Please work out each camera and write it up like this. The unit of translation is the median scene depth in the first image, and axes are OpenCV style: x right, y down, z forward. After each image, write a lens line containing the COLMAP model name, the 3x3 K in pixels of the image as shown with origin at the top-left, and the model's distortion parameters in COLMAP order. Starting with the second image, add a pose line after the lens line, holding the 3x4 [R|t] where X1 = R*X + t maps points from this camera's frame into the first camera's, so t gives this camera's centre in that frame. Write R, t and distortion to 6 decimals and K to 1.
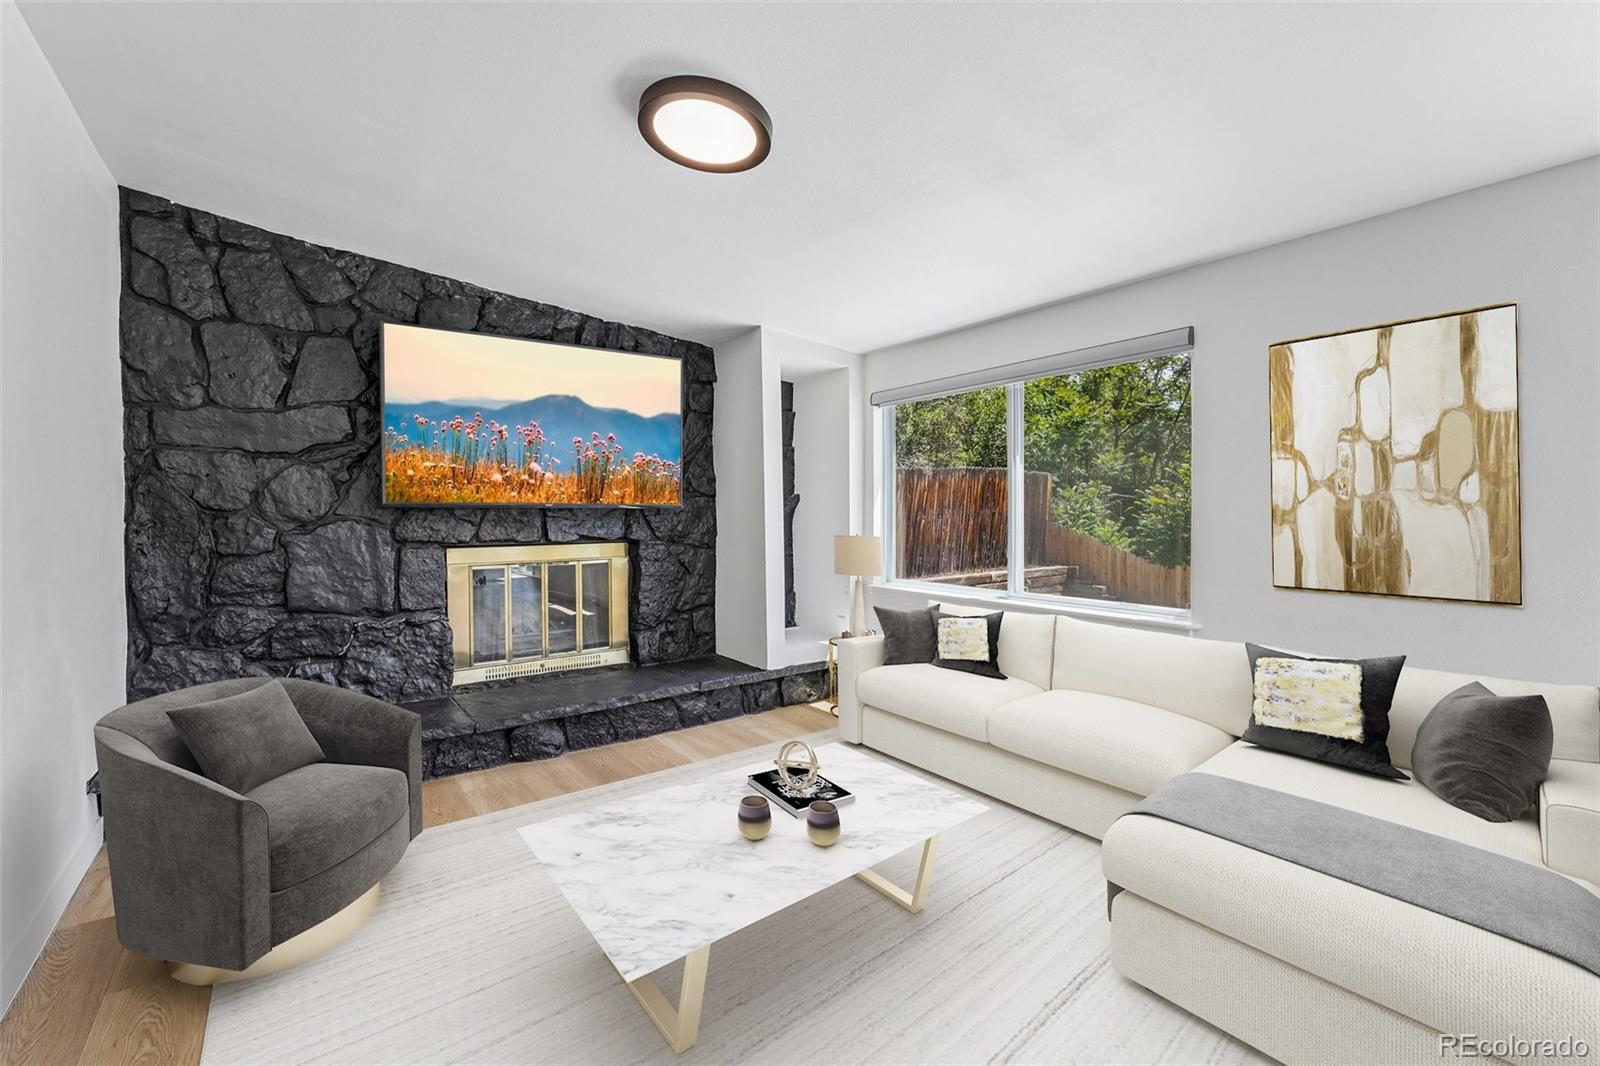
lens RADIAL K [[672.8, 0, 789.4], [0, 672.8, 527.7], [0, 0, 1]] dist [-0.006248, 0.000542]
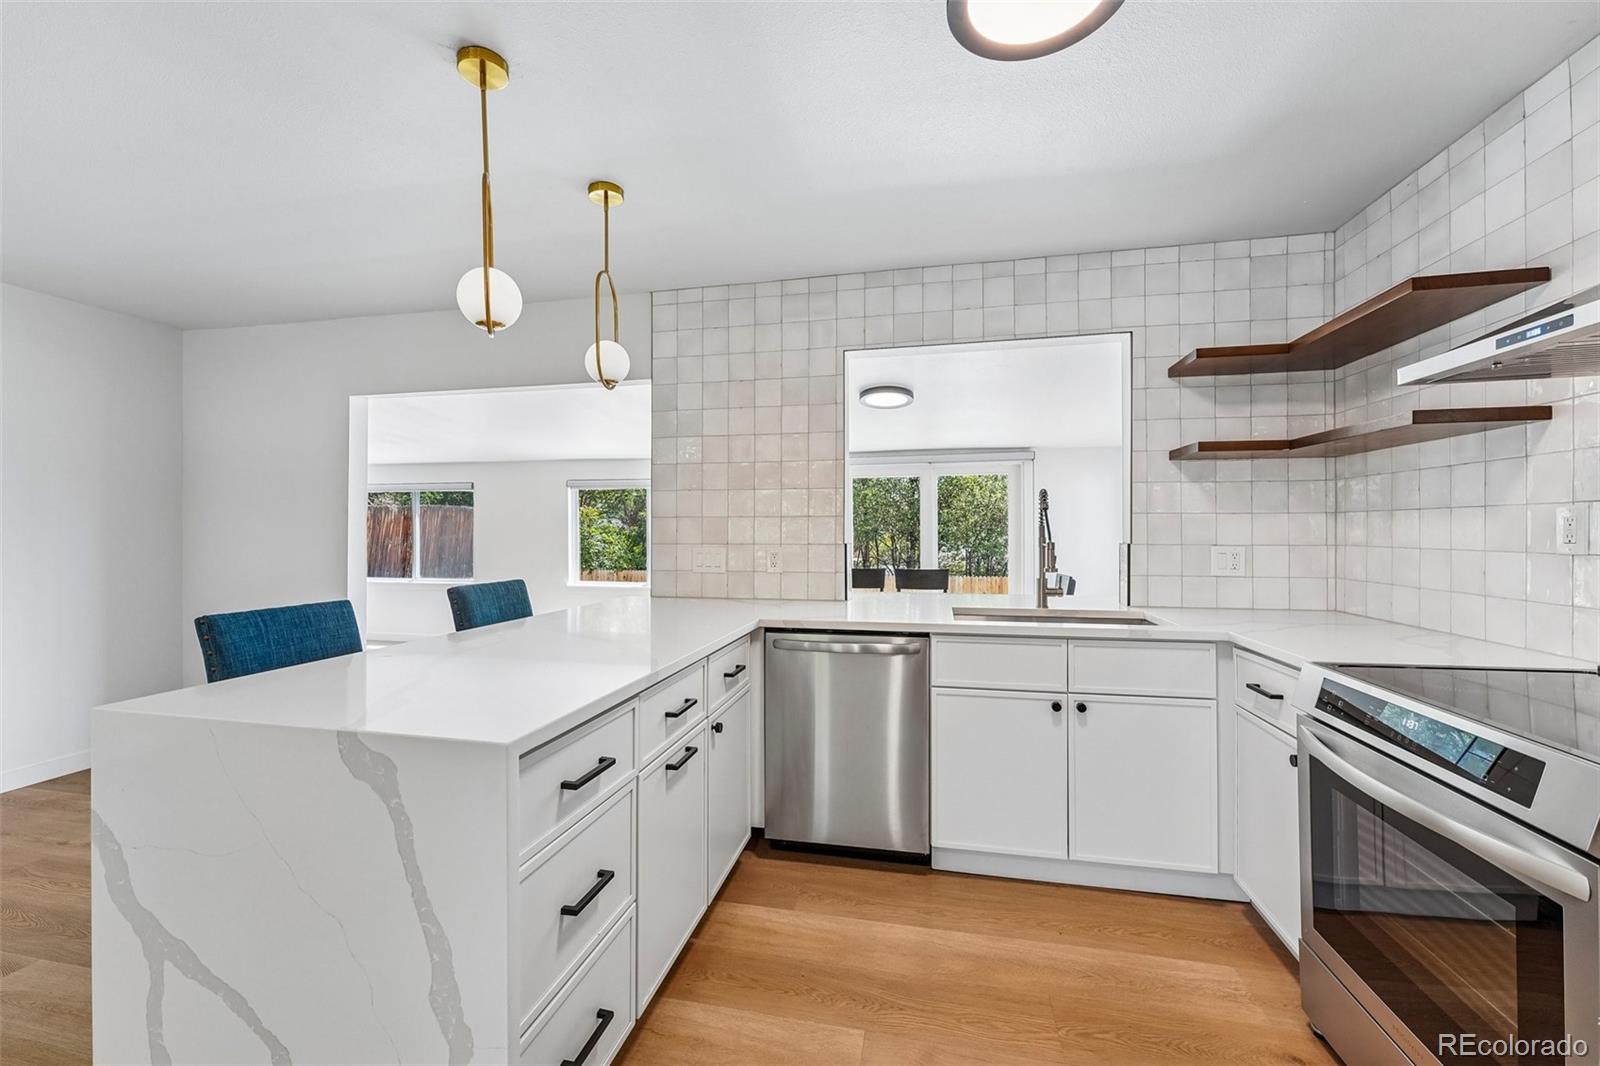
lens RADIAL K [[650.6, 0, 790.3], [0, 650.6, 524.8], [0, 0, 1]] dist [-0.004508, 0.001632]
pose [[0.750094, 0.008495, 0.661276, -0.211006], [0.014236, 0.999478, -0.028988, -0.007336], [-0.661178, 0.031157, 0.749582, -1.790692]]
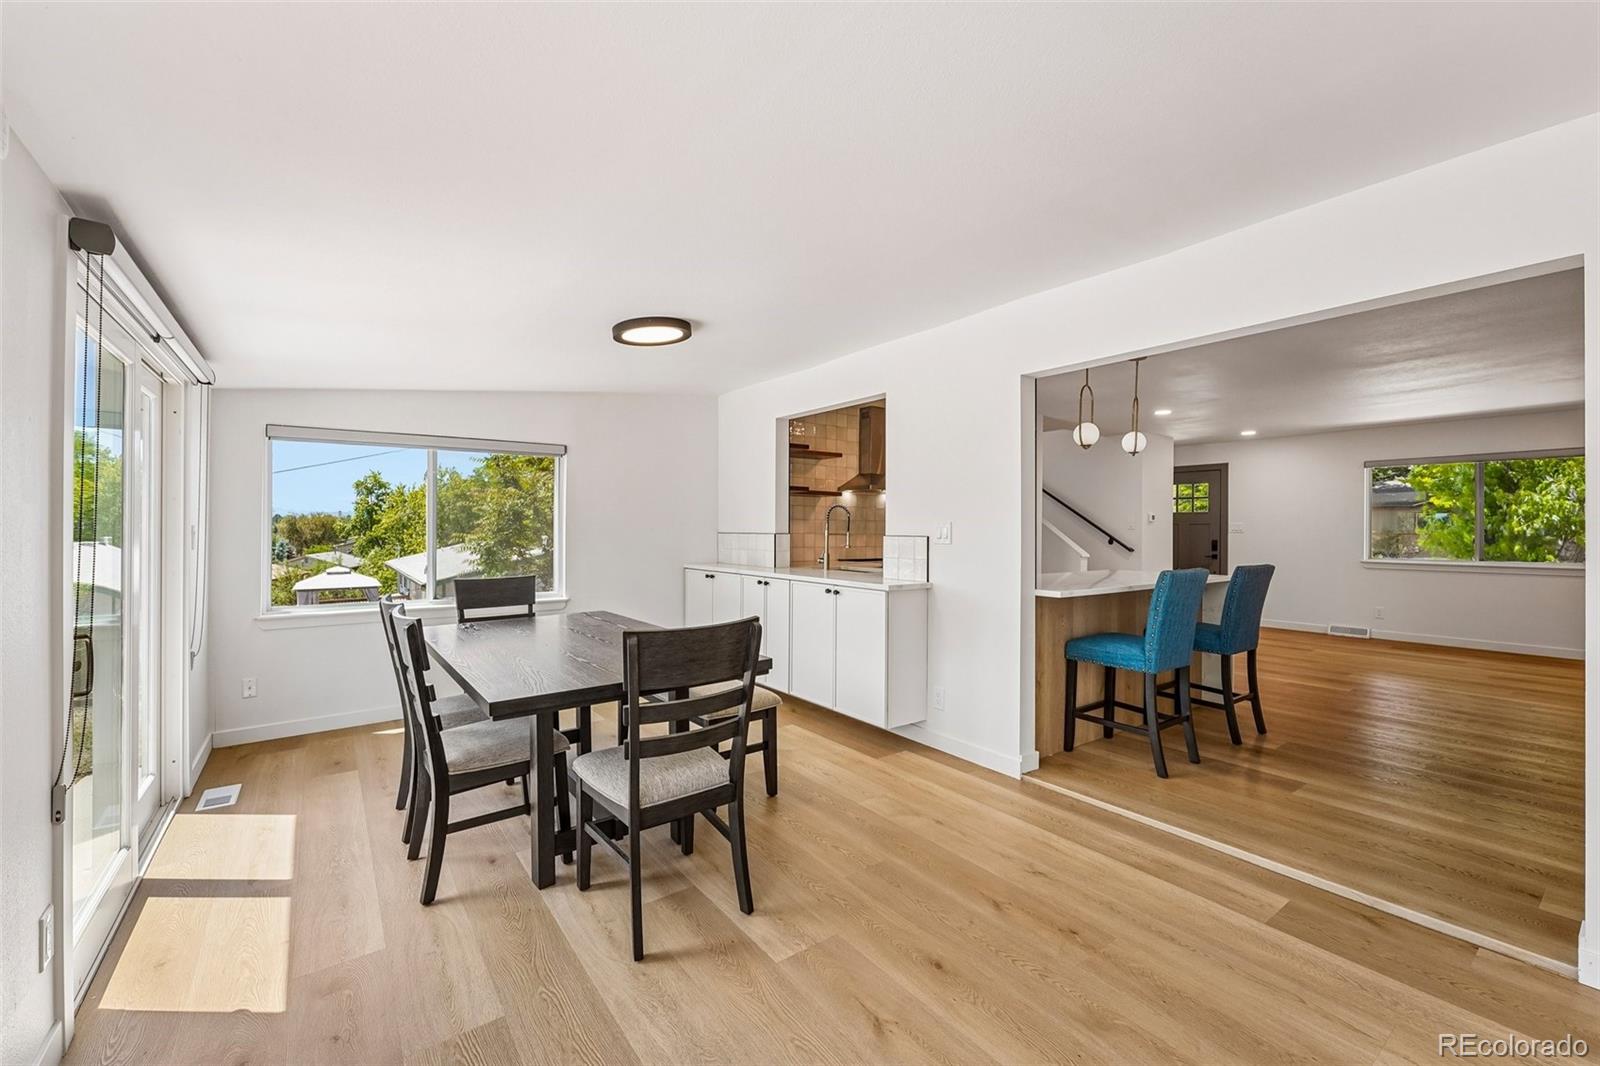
lens RADIAL K [[650.6, 0, 790.8], [0, 650.6, 529.3], [0, 0, 1]] dist [-0.004508, 0.001632]
pose [[-0.999993, -0.003150, 0.002153, 0.740133], [-0.003099, 0.999715, 0.023660, -0.050565], [-0.002227, 0.023653, -0.999718, 0.269591]]
